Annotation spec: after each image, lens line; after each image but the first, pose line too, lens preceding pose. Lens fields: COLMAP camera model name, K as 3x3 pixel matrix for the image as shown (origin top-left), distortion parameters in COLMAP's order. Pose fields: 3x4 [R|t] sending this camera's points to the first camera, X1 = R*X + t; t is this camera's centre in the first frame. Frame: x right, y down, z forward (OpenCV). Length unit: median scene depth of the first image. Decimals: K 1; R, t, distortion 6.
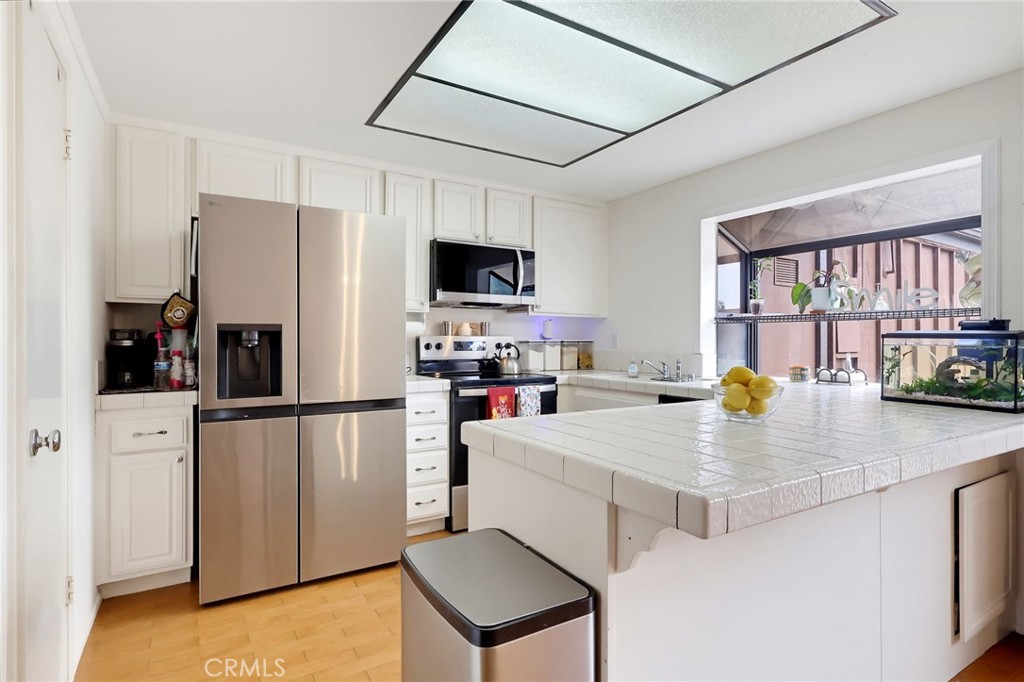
lens RADIAL K [[526.8, 0, 519.1], [0, 526.8, 339.4], [0, 0, 1]] dist [0.002916, 0.000526]
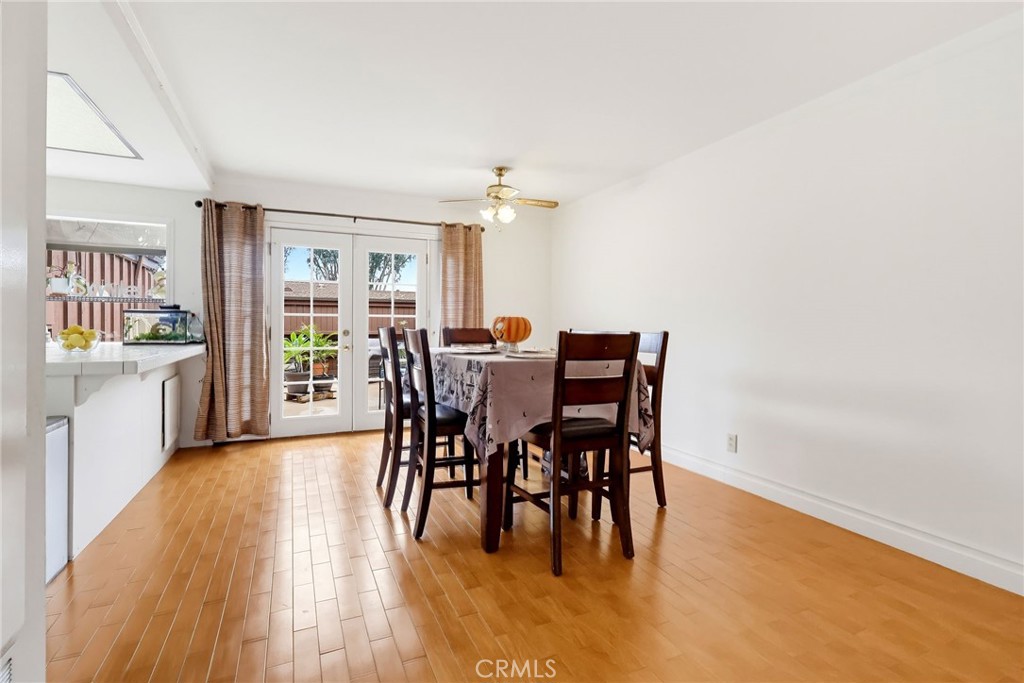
lens RADIAL K [[484.5, 0, 499.9], [0, 484.5, 326.7], [0, 0, 1]] dist [0.002797, 0.000371]
pose [[0.148992, -0.004625, 0.988828, -0.521030], [-0.010612, 0.999924, 0.006276, 0.015330], [-0.988782, -0.011428, 0.148931, -0.370928]]
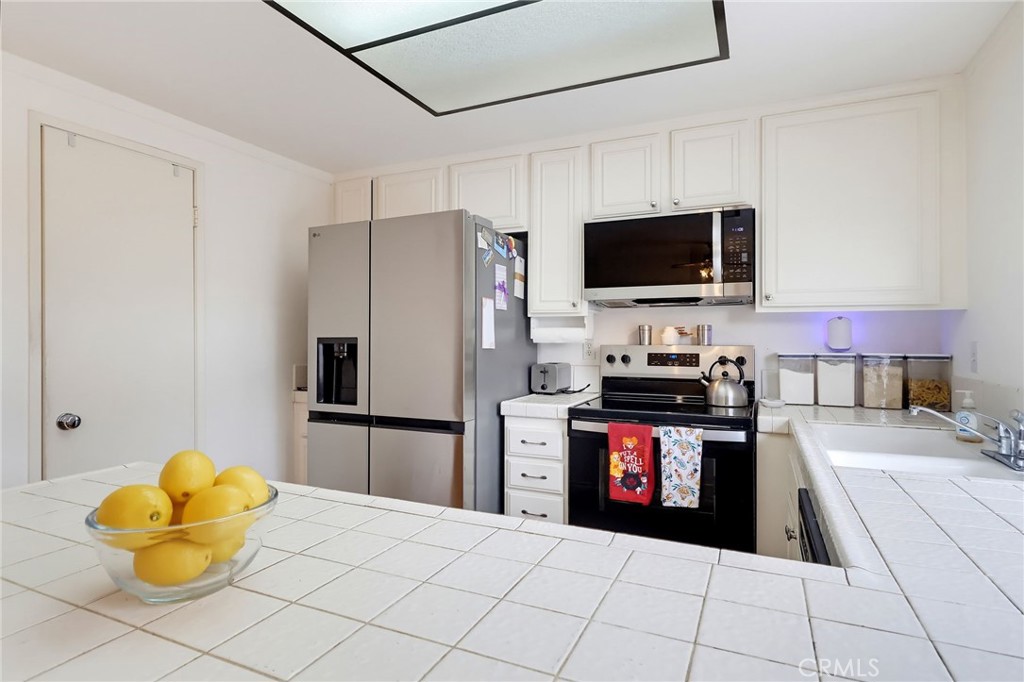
lens RADIAL K [[541.4, 0, 508.1], [0, 541.4, 335.7], [0, 0, 1]] dist [0.000367, -0.000172]
pose [[0.551426, -0.003063, -0.834218, 0.439652], [0.001891, 0.999995, -0.002422, -0.020228], [0.834222, -0.000242, 0.551429, 0.465477]]
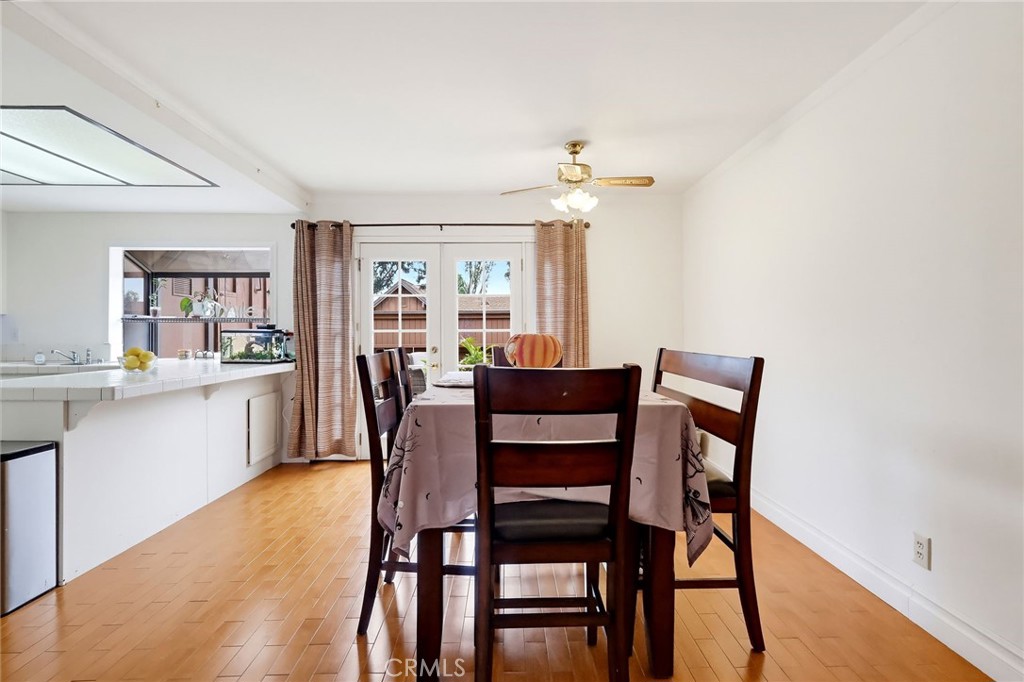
lens RADIAL K [[481.7, 0, 515.7], [0, 481.7, 330.4], [0, 0, 1]] dist [-0.000638, 0.000472]
pose [[0.509827, 0.001682, 0.860275, -0.201376], [0.003028, 0.999988, -0.003750, -0.000850], [-0.860272, 0.004517, 0.509816, -0.570113]]
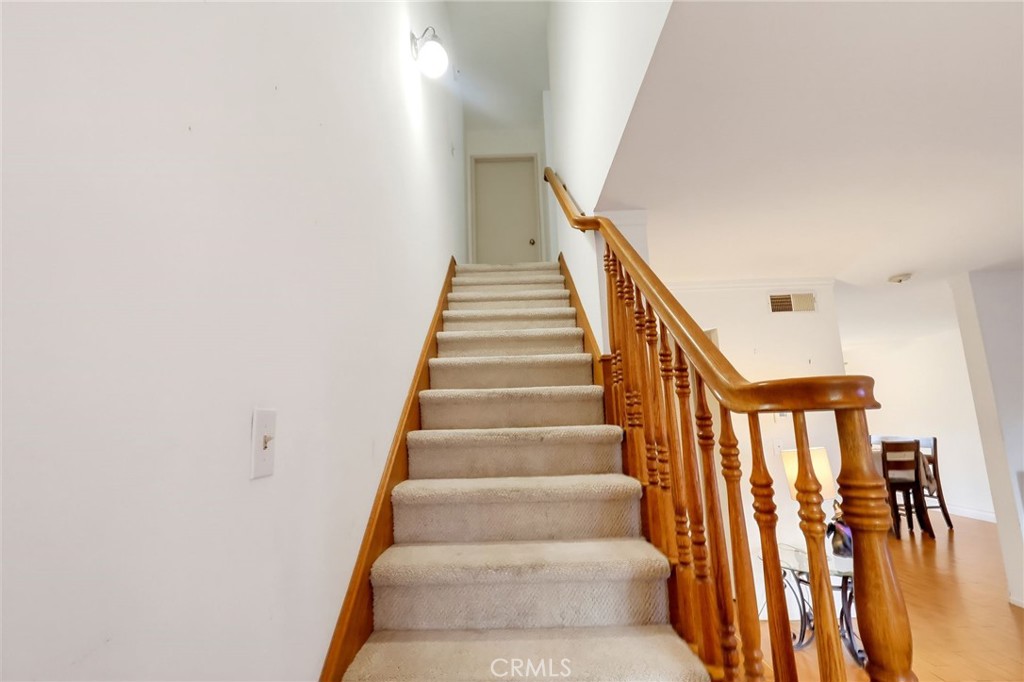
lens RADIAL K [[479.5, 0, 512.0], [0, 479.5, 341.0], [0, 0, 1]] dist [-0.003442, 0.000373]
pose [[0.535814, 0.128667, 0.834475, -1.931404], [0.034204, 0.984202, -0.173716, -0.069237], [-0.843643, 0.121622, 0.522948, -0.190121]]
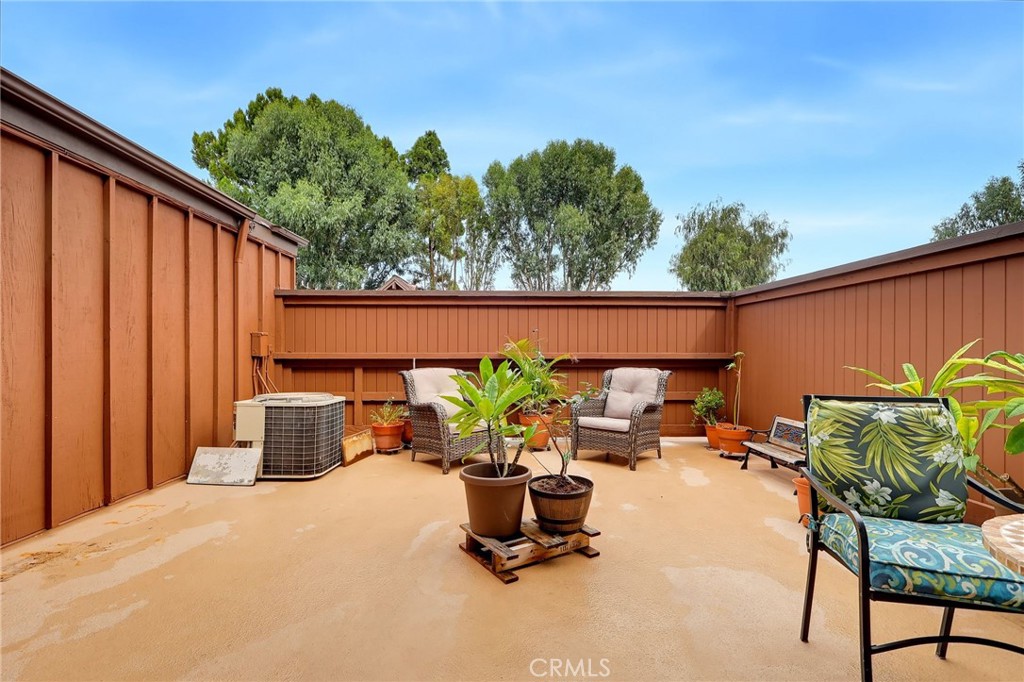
lens RADIAL K [[479.5, 0, 512.0], [0, 479.5, 341.0], [0, 0, 1]] dist [-0.003442, 0.000373]
pose [[0.505598, 0.000869, 0.862769, 0.899433], [-0.000991, 0.999999, -0.000426, 0.037647], [-0.862769, -0.000640, 0.505598, 0.468667]]
